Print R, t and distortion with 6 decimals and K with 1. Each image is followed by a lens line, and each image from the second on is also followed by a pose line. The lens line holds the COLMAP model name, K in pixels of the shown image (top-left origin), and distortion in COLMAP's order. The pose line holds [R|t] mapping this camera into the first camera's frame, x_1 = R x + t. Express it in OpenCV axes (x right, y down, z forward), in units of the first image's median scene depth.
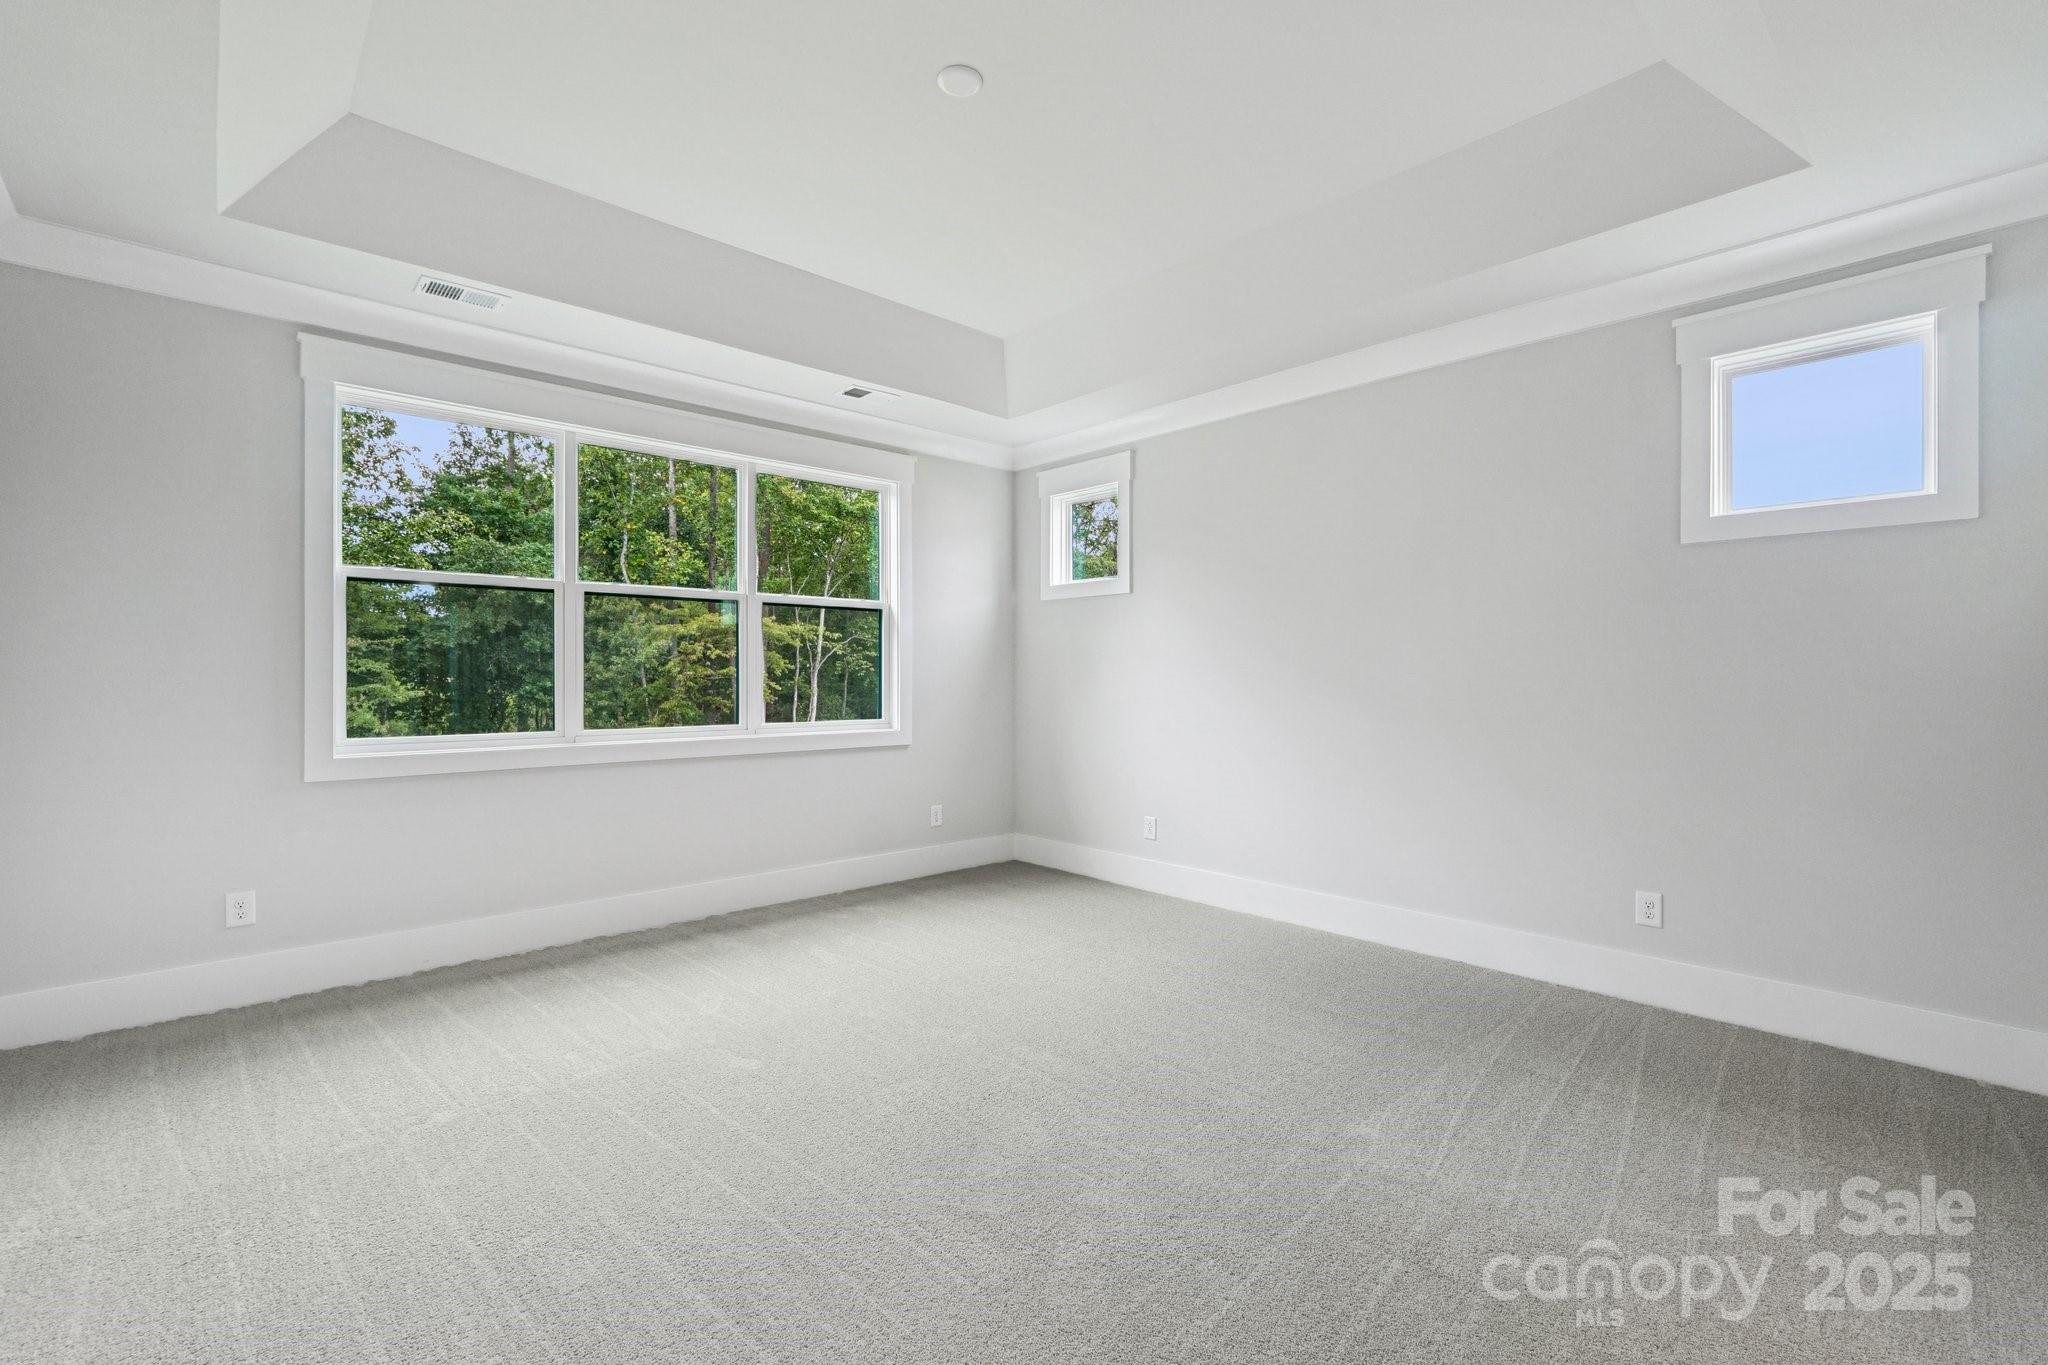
lens RADIAL K [[878.6, 0, 1038.1], [0, 878.6, 677.7], [0, 0, 1]] dist [-0.001991, 0.001384]
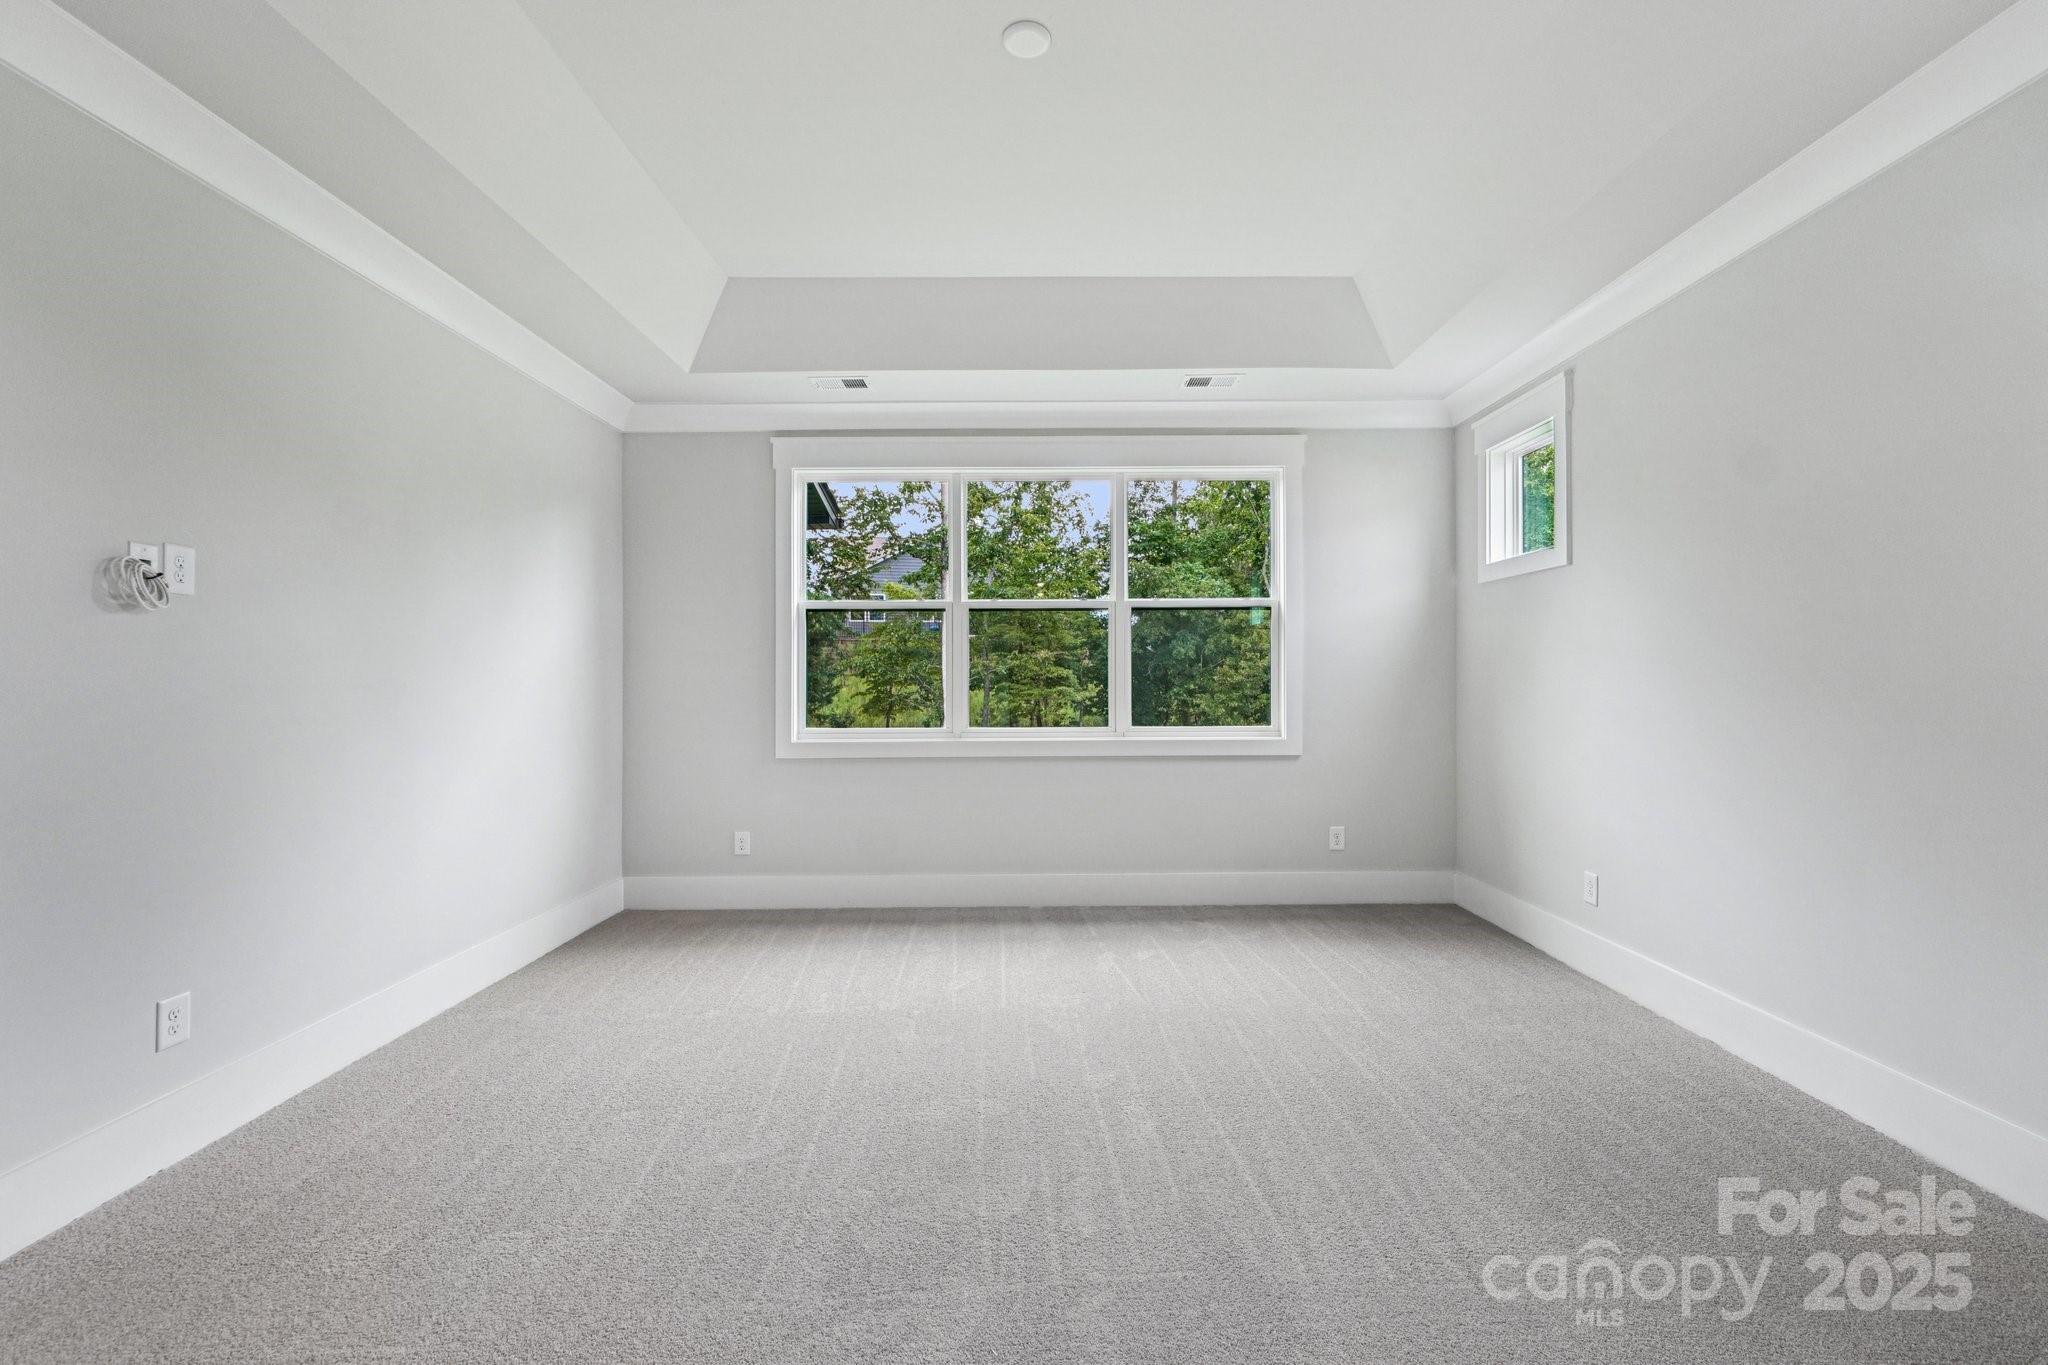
lens RADIAL K [[878.6, 0, 1034.3], [0, 878.6, 679.0], [0, 0, 1]] dist [-0.001991, 0.001384]
pose [[0.741363, -0.005288, -0.671084, 0.257773], [0.004631, 0.999985, -0.002764, -0.000930], [0.671089, -0.001058, 0.741376, 0.150749]]
